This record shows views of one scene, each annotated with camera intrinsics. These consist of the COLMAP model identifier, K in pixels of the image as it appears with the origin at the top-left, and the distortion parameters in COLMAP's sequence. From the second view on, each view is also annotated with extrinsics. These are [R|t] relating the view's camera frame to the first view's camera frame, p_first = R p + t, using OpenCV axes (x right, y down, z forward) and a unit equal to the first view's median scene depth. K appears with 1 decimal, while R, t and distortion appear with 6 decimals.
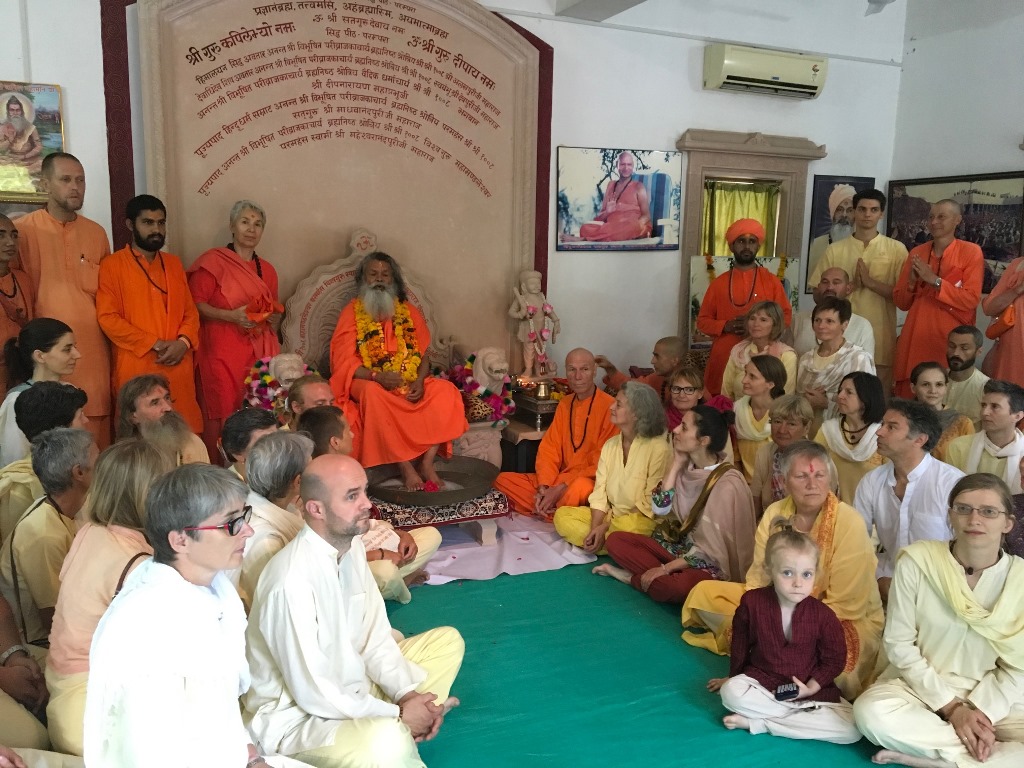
lens RADIAL K [[871.0, 0, 516.3], [0, 871.0, 386.6], [0, 0, 1]] dist [0.050508, -0.091286]
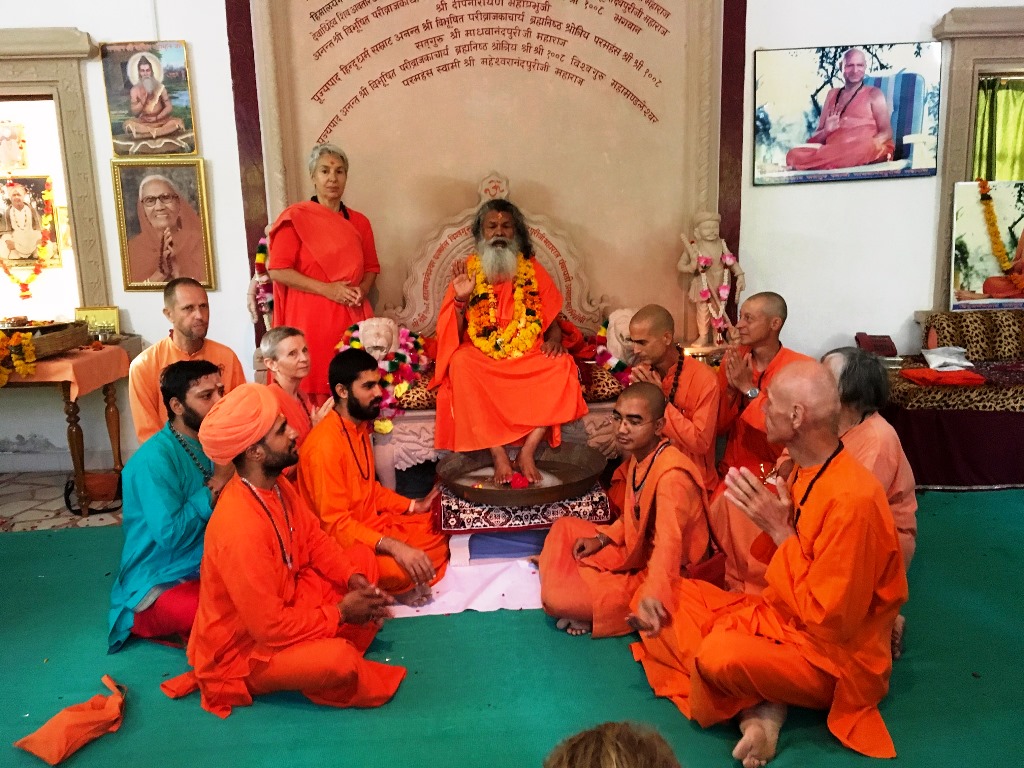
lens RADIAL K [[871.0, 0, 505.5], [0, 871.0, 384.4], [0, 0, 1]] dist [0.050508, -0.091286]
pose [[0.924252, 0.027447, -0.380794, 0.167507], [-0.011481, 0.998960, 0.044137, -0.009825], [0.381610, -0.036422, 0.923606, 0.203865]]
